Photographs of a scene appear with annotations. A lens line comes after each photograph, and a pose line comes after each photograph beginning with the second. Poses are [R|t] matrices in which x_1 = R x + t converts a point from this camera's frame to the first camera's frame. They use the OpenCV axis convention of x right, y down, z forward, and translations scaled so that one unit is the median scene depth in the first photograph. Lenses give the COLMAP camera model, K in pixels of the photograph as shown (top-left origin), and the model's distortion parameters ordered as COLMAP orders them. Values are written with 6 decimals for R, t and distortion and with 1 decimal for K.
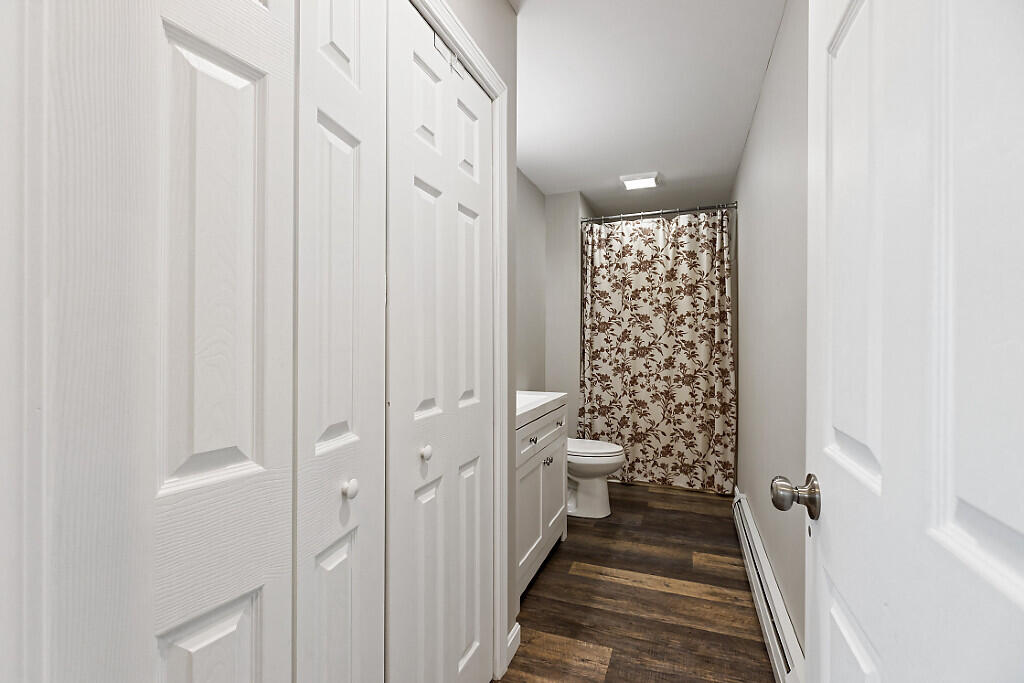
lens RADIAL K [[452.6, 0, 508.8], [0, 452.6, 342.4], [0, 0, 1]] dist [0.002247, 0.000040]
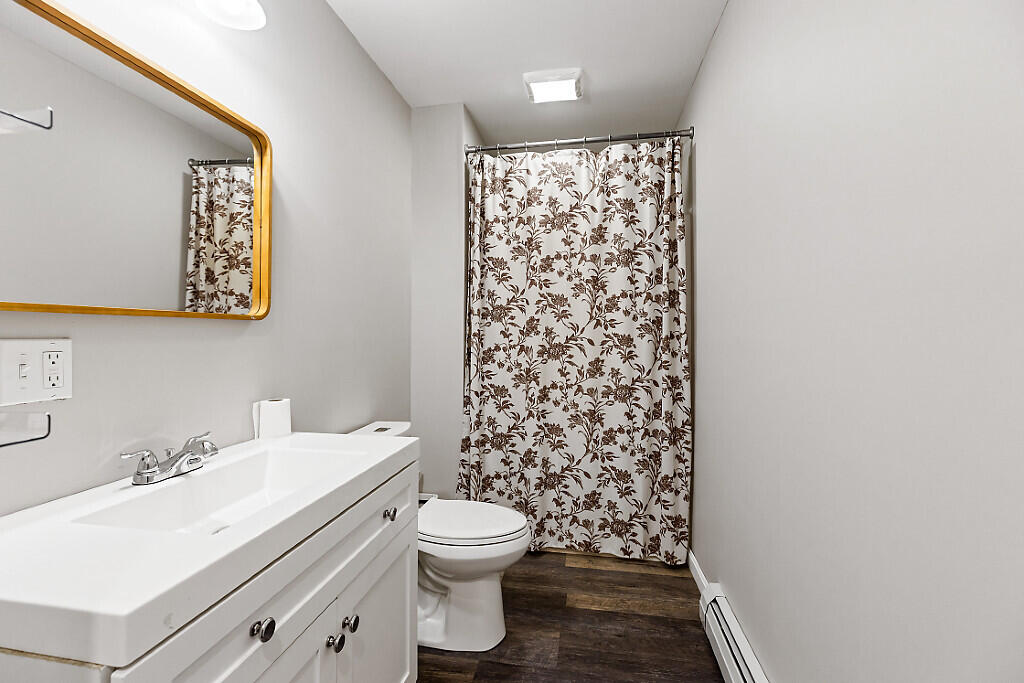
lens RADIAL K [[452.6, 0, 511.2], [0, 452.6, 338.6], [0, 0, 1]] dist [0.002247, 0.000040]
pose [[0.979108, 0.001552, 0.203336, 0.100173], [-0.001966, 0.999996, 0.001836, 0.001438], [-0.203332, -0.002197, 0.979107, 0.382522]]
